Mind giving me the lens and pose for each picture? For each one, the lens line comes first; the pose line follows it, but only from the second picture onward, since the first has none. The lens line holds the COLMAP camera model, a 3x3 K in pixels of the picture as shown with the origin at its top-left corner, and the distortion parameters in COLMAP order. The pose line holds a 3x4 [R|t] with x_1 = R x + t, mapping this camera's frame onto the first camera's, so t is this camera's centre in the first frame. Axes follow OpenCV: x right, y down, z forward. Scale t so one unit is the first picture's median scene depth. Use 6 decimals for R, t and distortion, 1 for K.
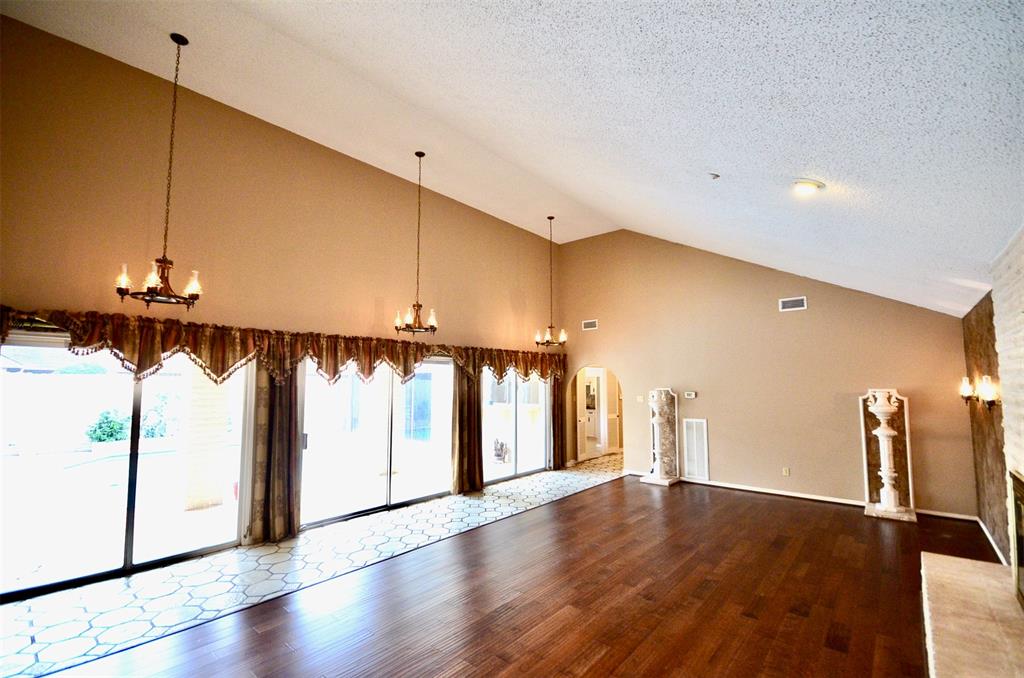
lens RADIAL K [[445.7, 0, 514.2], [0, 445.7, 348.7], [0, 0, 1]] dist [-0.000536, -0.000131]
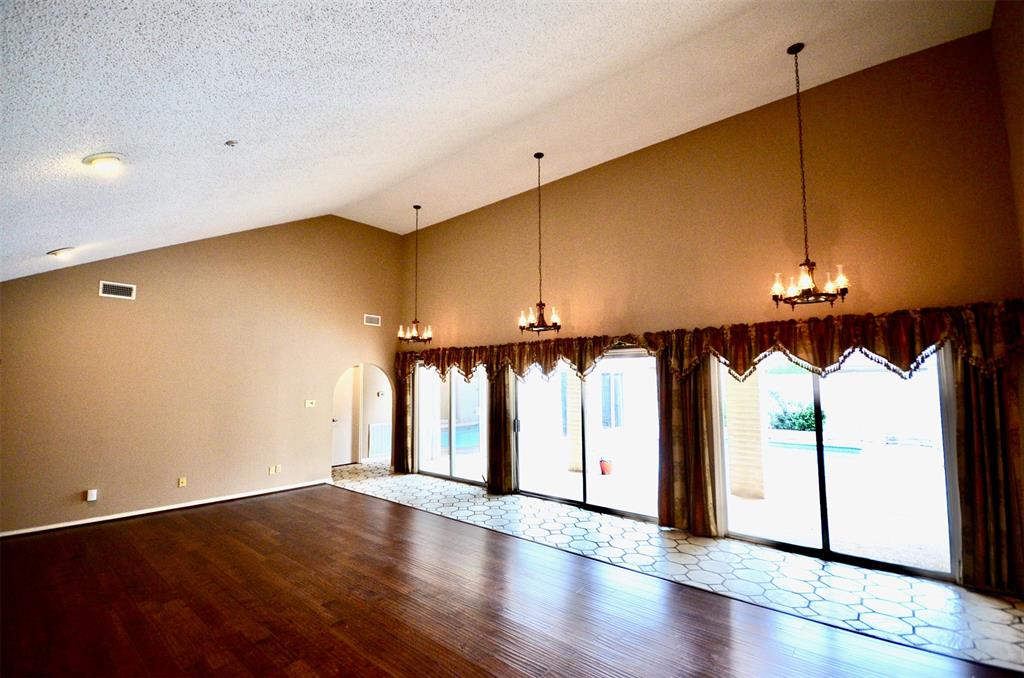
lens RADIAL K [[445.7, 0, 514.2], [0, 445.7, 348.7], [0, 0, 1]] dist [-0.000536, -0.000131]
pose [[0.000137, -0.076537, -0.997067, 0.709295], [0.084900, 0.993468, -0.076249, 0.067631], [0.996390, -0.084640, 0.006634, 0.833449]]
